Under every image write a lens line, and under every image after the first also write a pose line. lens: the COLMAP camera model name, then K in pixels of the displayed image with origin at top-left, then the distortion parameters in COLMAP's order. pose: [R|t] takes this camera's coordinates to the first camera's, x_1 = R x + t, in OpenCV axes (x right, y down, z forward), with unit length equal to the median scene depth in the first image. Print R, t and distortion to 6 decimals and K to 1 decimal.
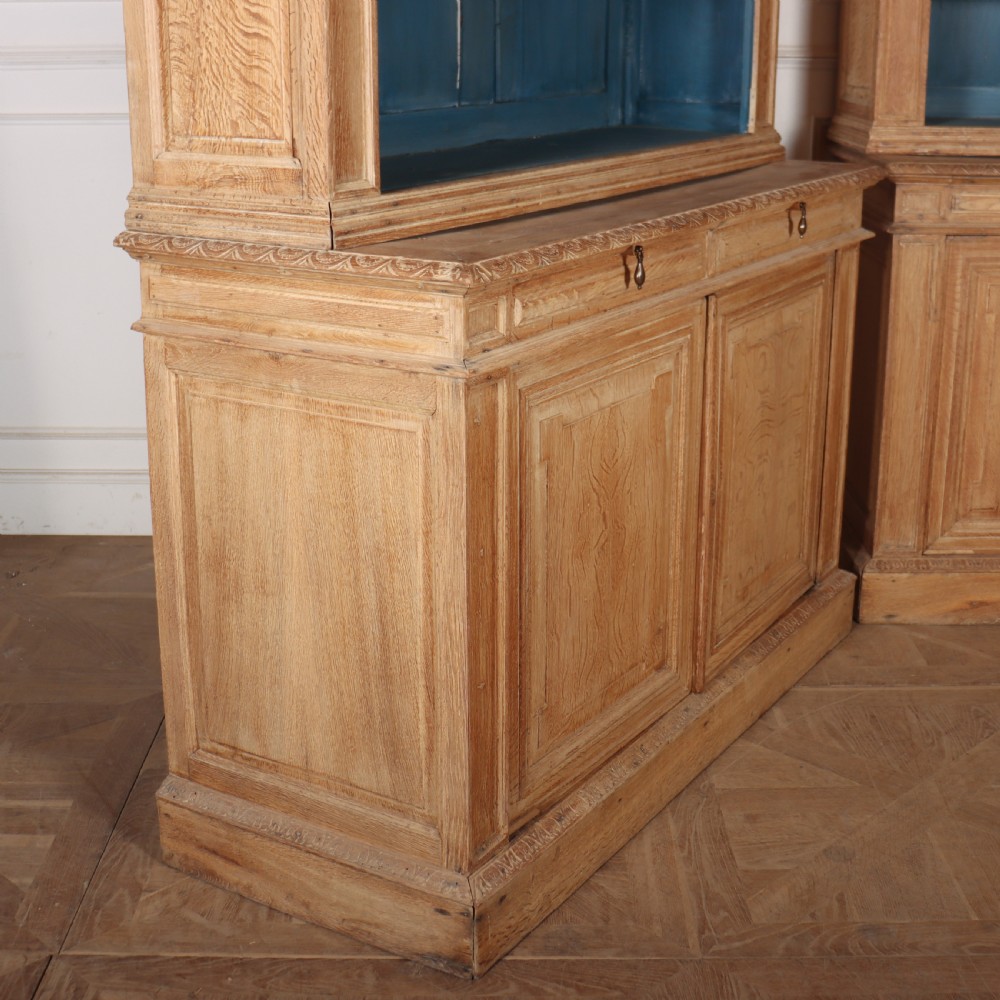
lens RADIAL K [[1568.2, 0, 500.0], [0, 1568.2, 500.0], [0, 0, 1]] dist [-0.112711, -0.000306]
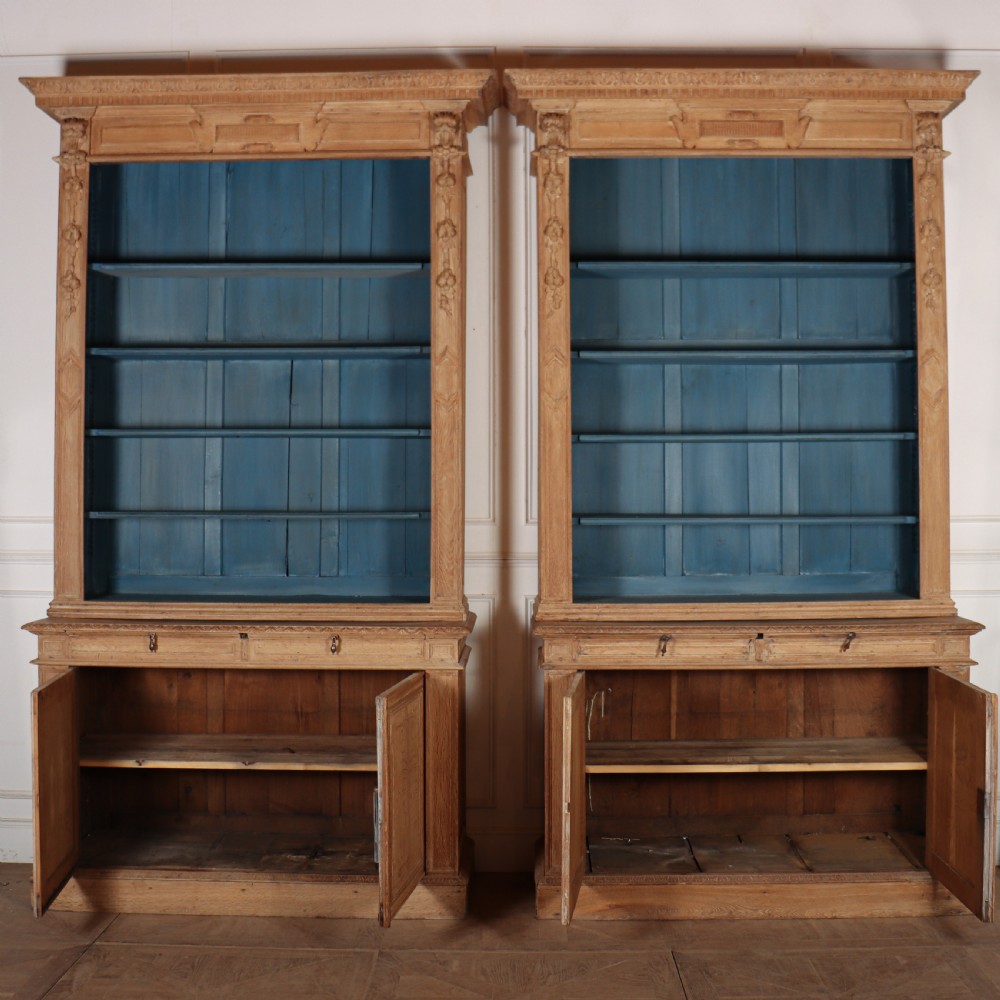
lens RADIAL K [[1462.5, 0, 500.0], [0, 1462.5, 500.0], [0, 0, 1]] dist [-0.166810, 0.129484]
pose [[0.999752, 0.001110, -0.022263, 0.233013], [-0.007466, 0.957745, -0.287521, 0.096047], [0.021003, 0.287616, 0.957516, -0.504725]]
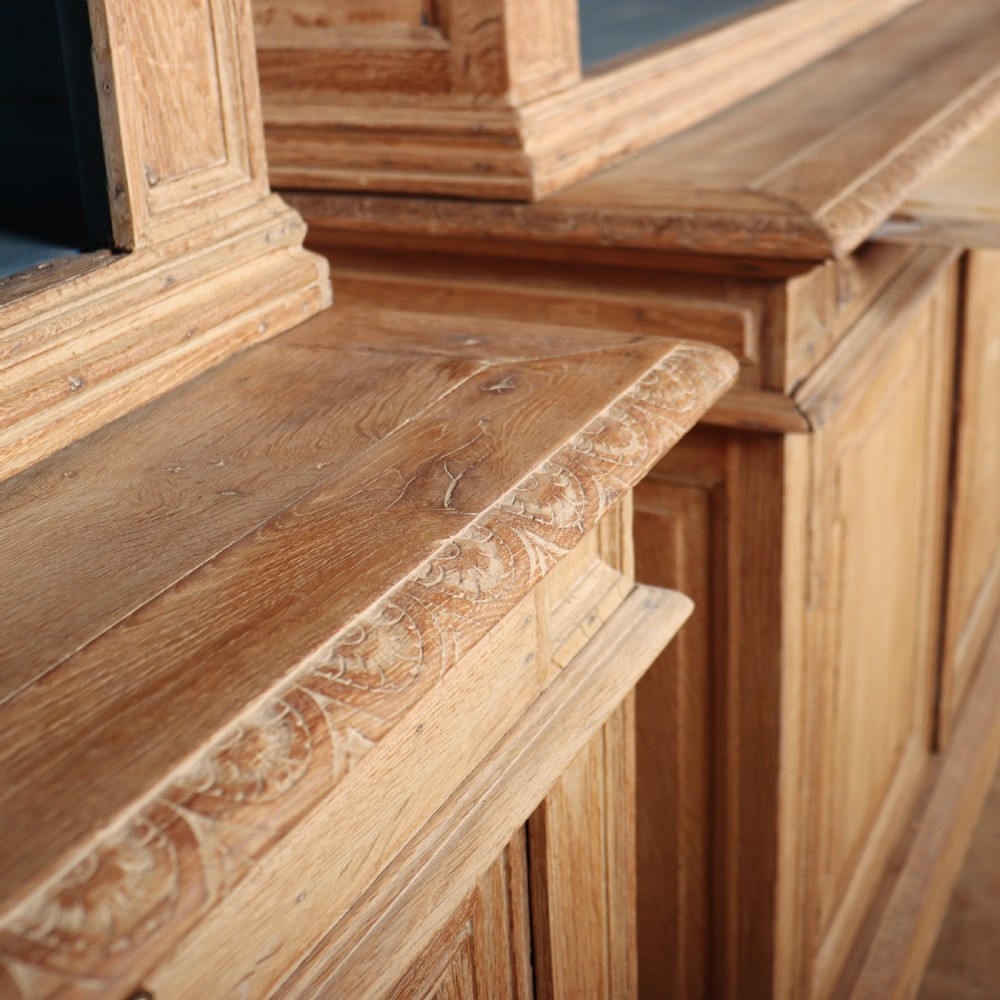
lens RADIAL K [[1492.8, 0, 500.0], [0, 1492.8, 500.0], [0, 0, 1]] dist [-0.099118, 0.048224]
pose [[0.448763, -0.379268, 0.809177, -0.027955], [0.316745, 0.914194, 0.252827, -0.246391], [-0.835634, 0.142844, 0.530388, 0.858721]]
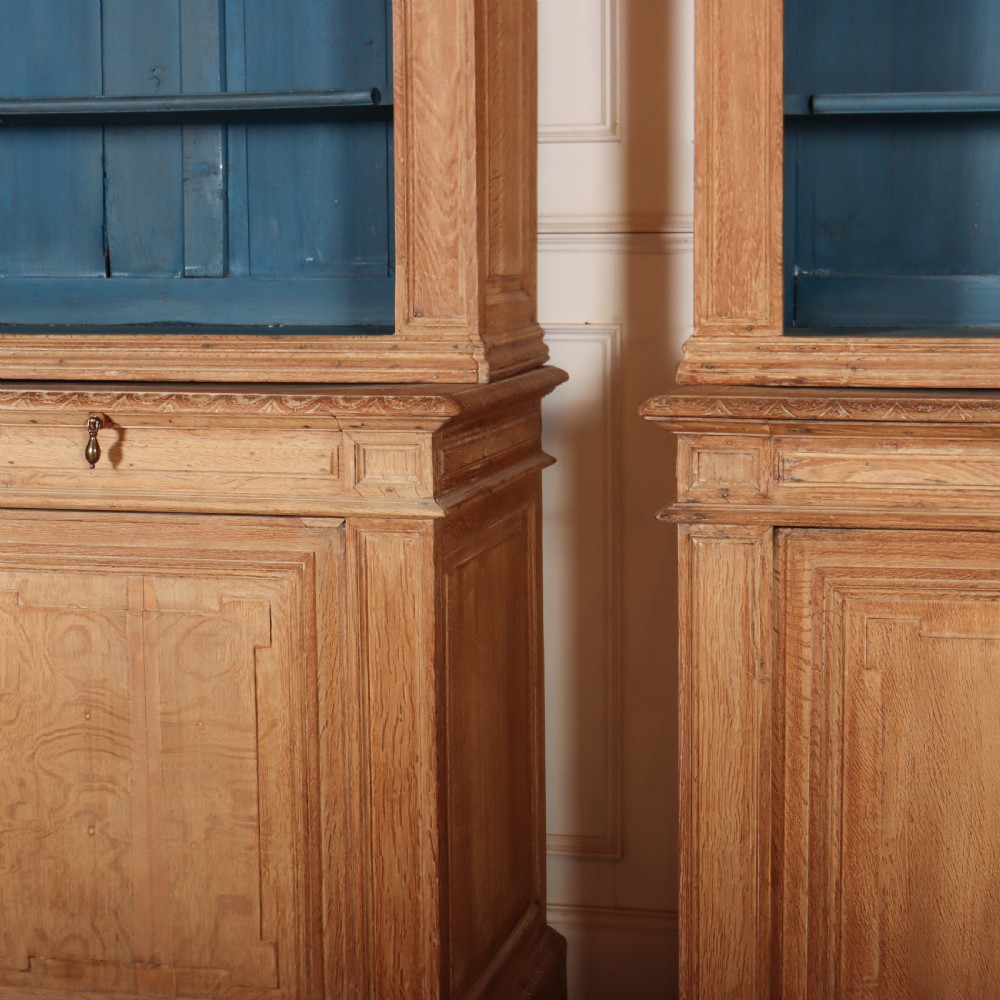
lens RADIAL K [[1848.7, 0, 595.4], [0, 1848.7, 498.0], [0, 0, 1]] dist [-0.051666, 0.239006]
pose [[0.979231, 0.023907, -0.201334, 0.346617], [-0.059119, 0.983540, -0.170747, -0.062585], [0.193938, 0.179103, 0.964526, 0.338392]]
